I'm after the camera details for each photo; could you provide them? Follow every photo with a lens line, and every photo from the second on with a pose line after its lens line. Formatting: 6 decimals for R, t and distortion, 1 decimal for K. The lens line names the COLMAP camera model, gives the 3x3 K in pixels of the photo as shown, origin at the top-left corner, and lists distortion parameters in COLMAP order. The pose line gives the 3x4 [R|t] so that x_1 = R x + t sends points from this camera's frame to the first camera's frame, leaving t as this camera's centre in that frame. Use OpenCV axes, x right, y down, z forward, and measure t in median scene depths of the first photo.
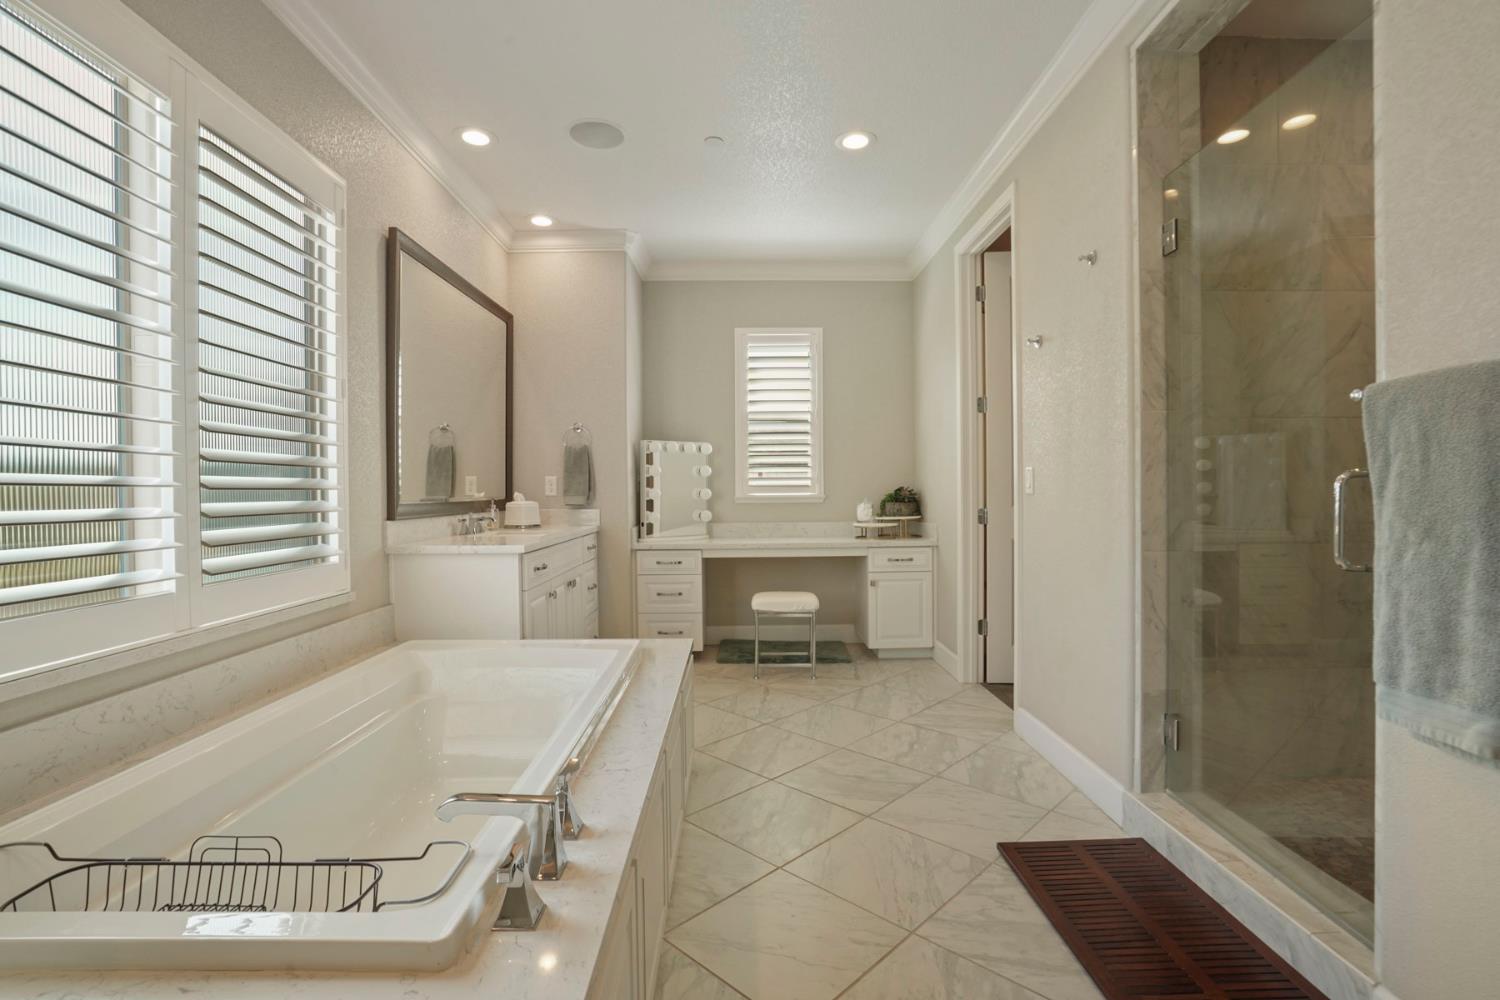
lens RADIAL K [[700.6, 0, 744.9], [0, 700.6, 495.7], [0, 0, 1]] dist [-0.053887, 0.010184]
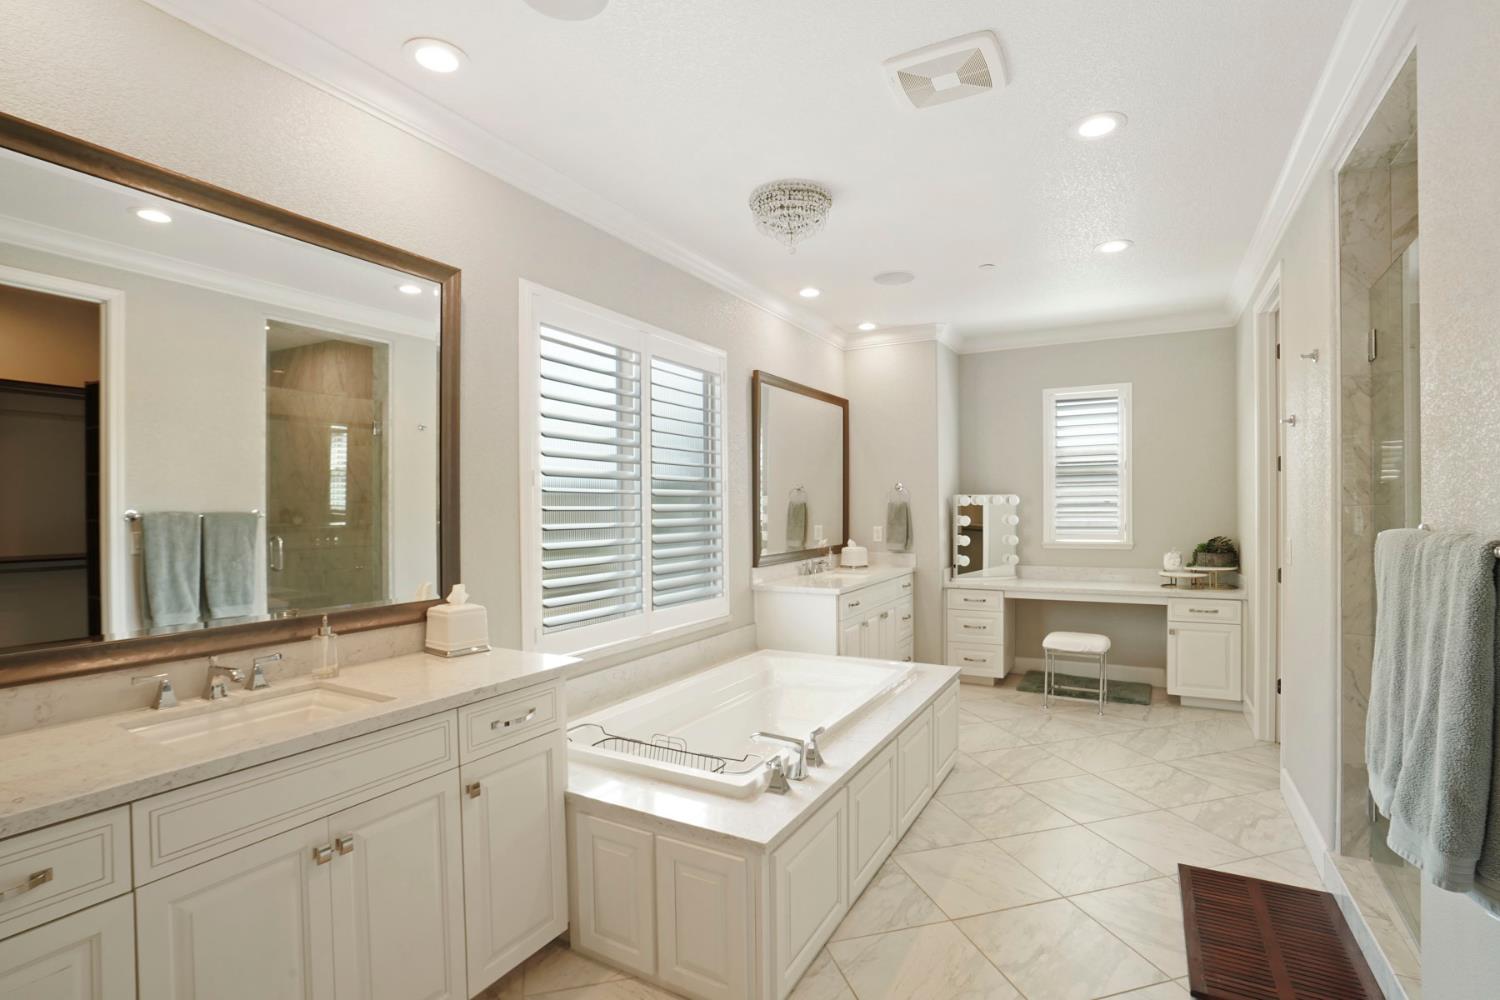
lens RADIAL K [[700.6, 0, 746.9], [0, 700.6, 507.2], [0, 0, 1]] dist [-0.053887, 0.010184]
pose [[0.864571, 0.001139, -0.502509, 0.159693], [-0.001484, 0.999999, -0.000287, -0.064241], [0.502508, 0.000994, 0.864572, -0.220330]]
